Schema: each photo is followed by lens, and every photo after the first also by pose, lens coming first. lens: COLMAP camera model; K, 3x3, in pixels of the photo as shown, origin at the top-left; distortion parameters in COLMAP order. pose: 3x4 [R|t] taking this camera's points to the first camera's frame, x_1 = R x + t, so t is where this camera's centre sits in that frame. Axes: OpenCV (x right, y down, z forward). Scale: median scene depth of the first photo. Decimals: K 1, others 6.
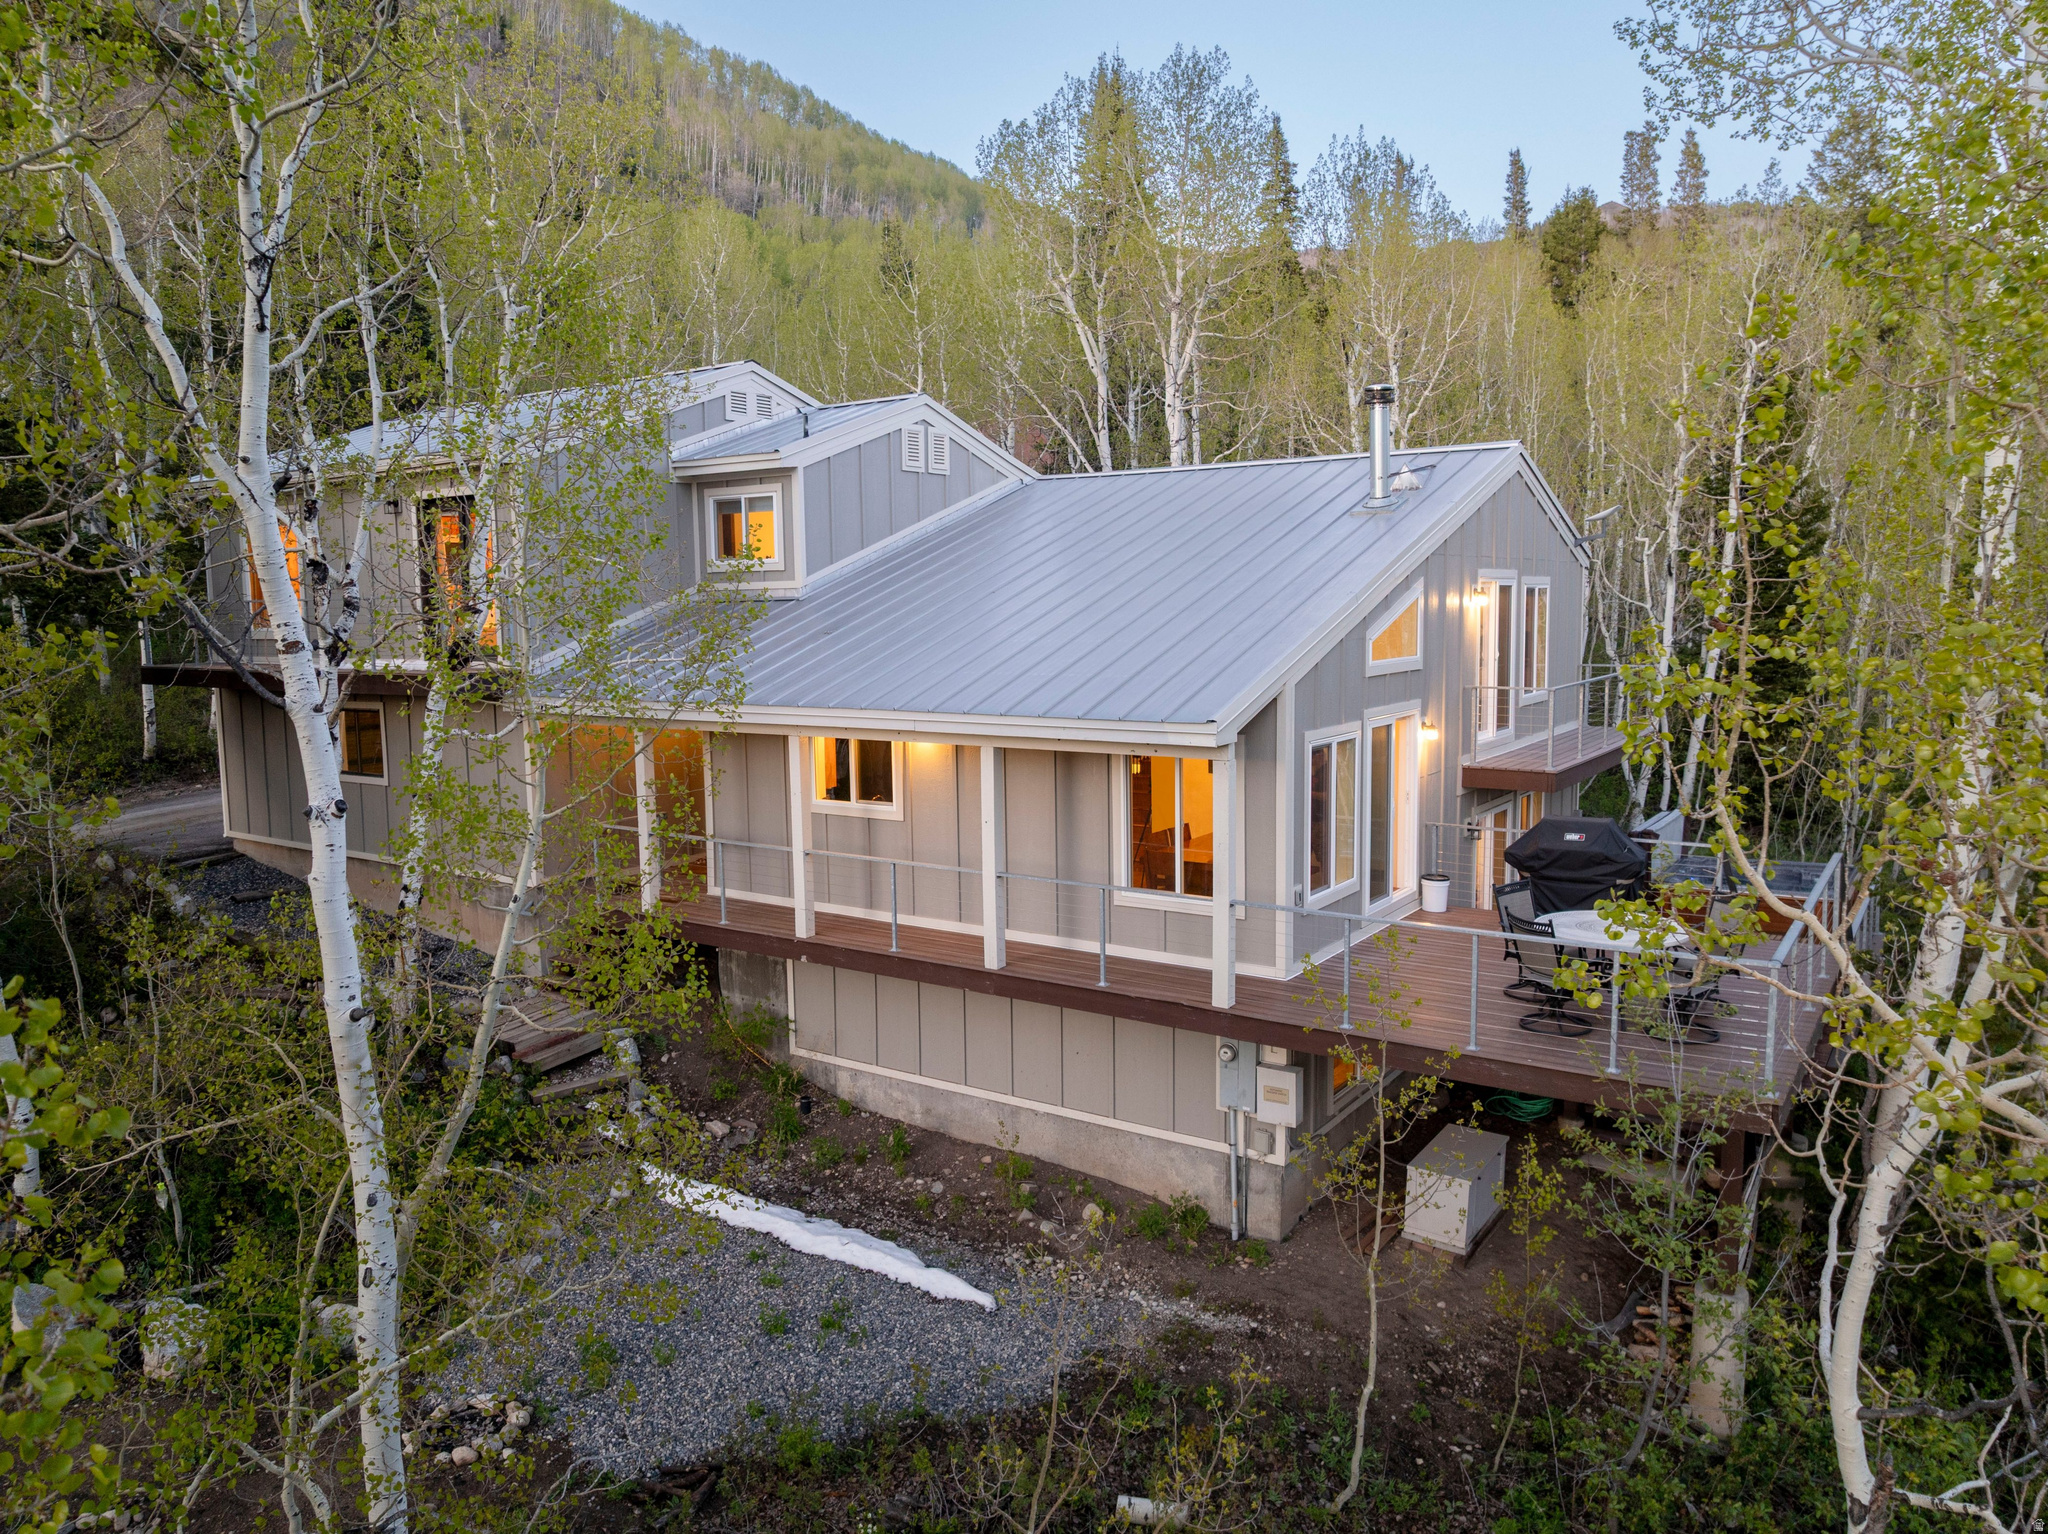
lens RADIAL K [[1421.6, 0, 1024.0], [0, 1421.6, 767.0], [0, 0, 1]] dist [-0.012202, -0.003816]
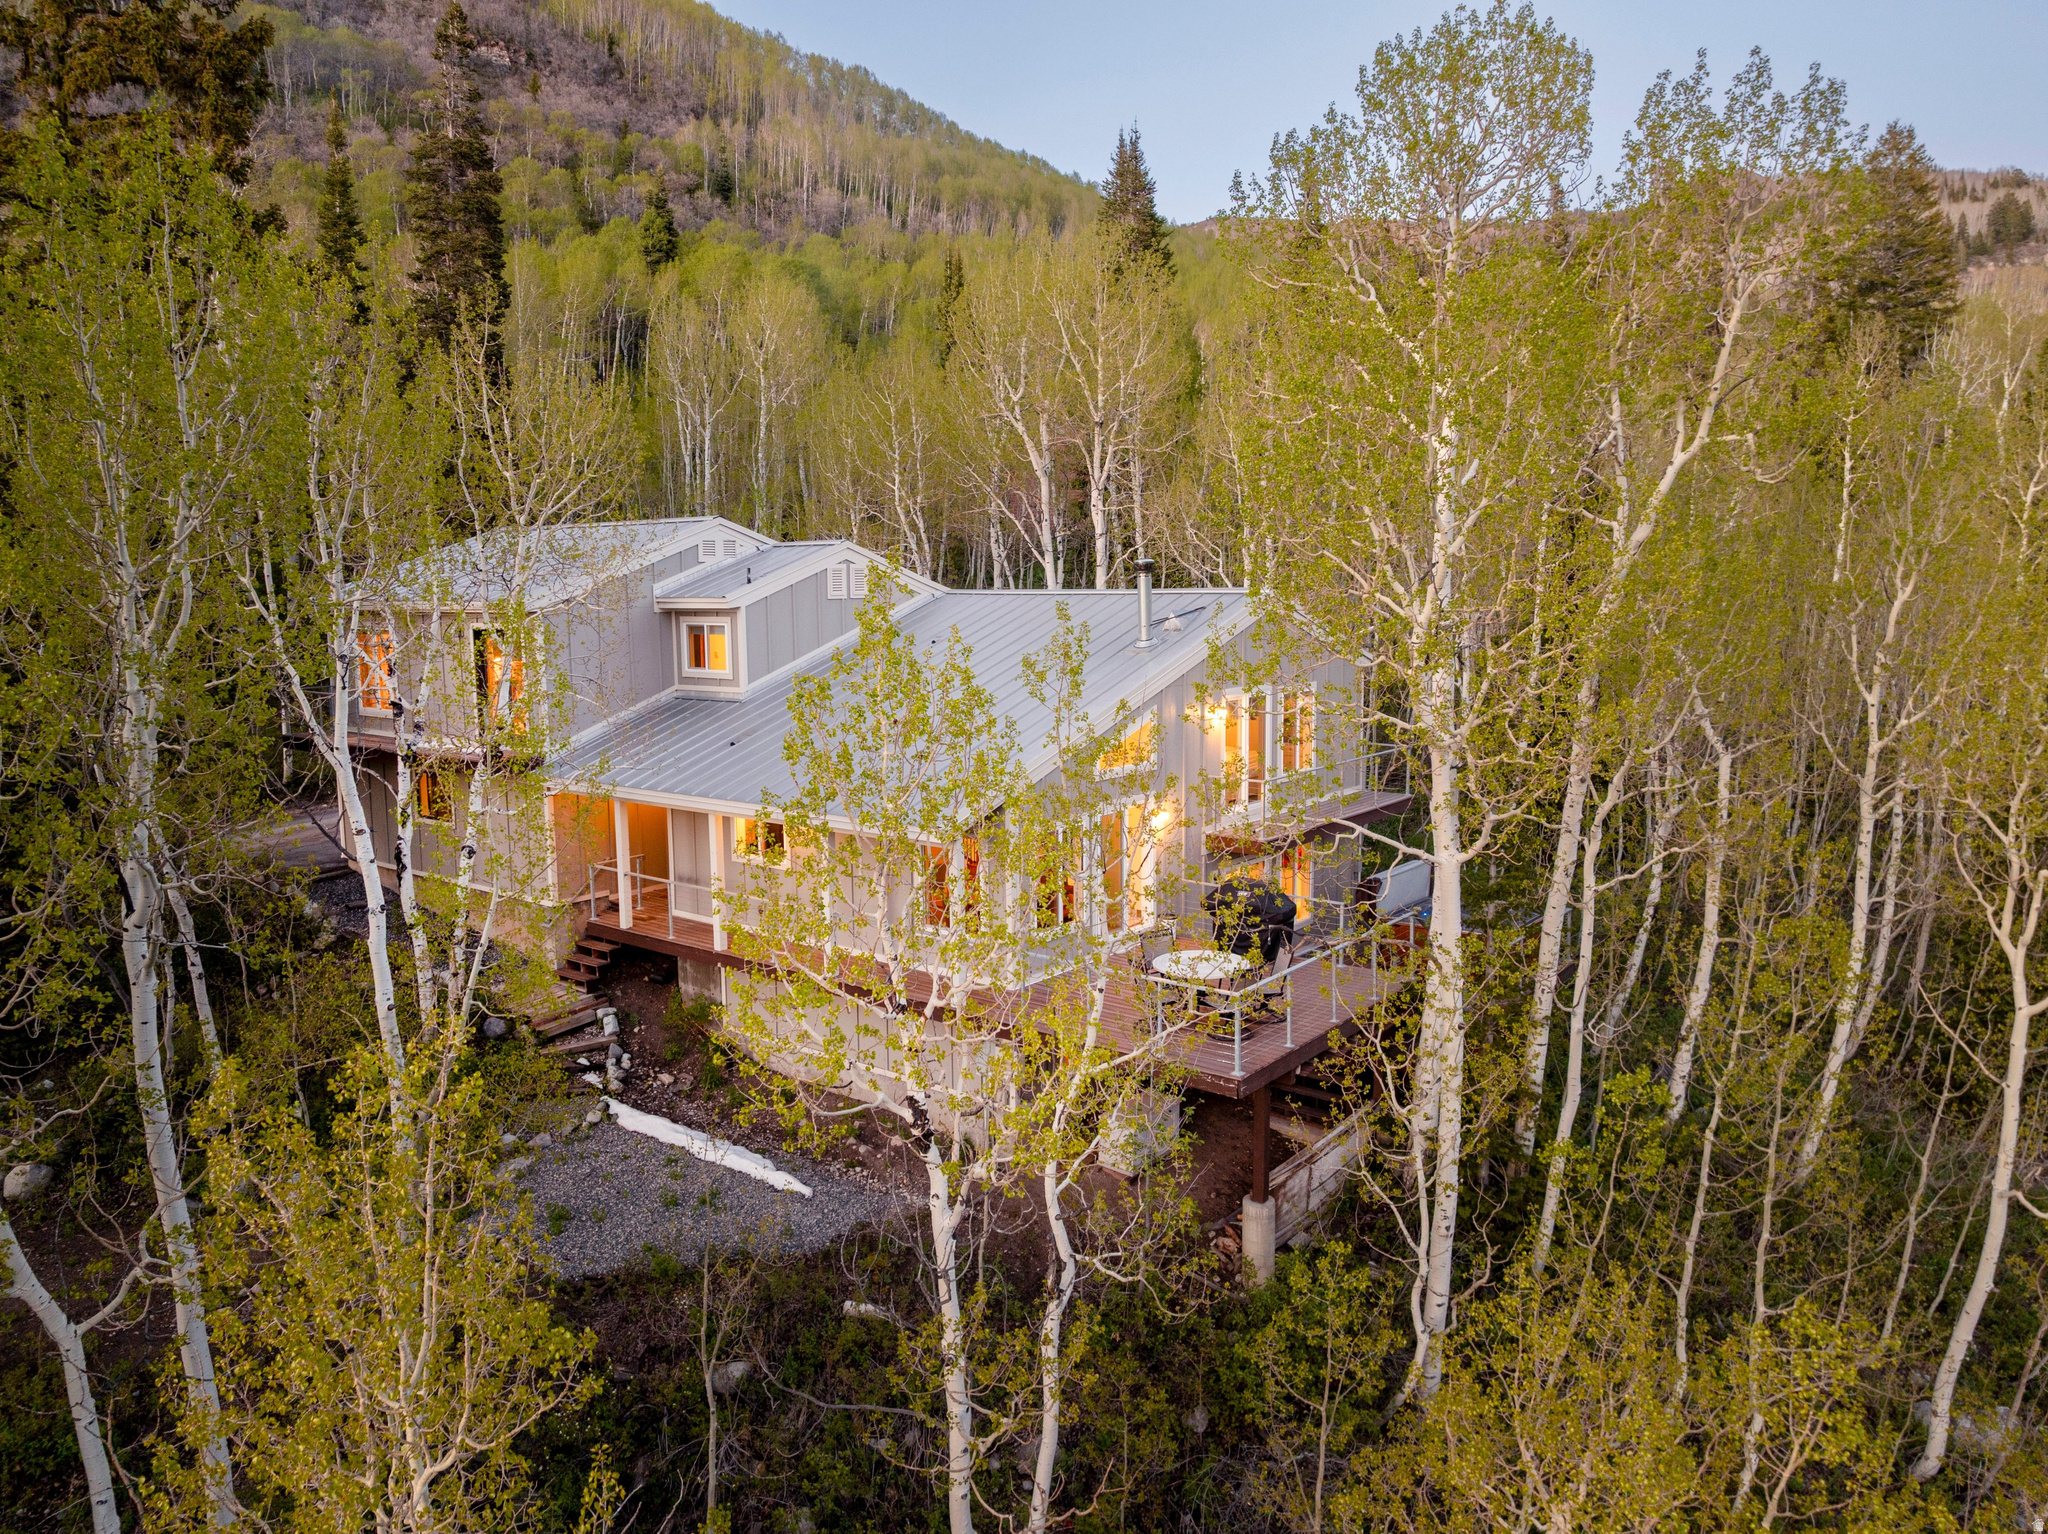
lens RADIAL K [[1422.2, 0, 1024.0], [0, 1422.2, 767.0], [0, 0, 1]] dist [-0.006086, 0.000589]
pose [[0.997169, 0.014065, -0.073867, 0.233835], [-0.012848, 0.999774, 0.016932, -0.086826], [0.074089, -0.015935, 0.997124, -0.387165]]
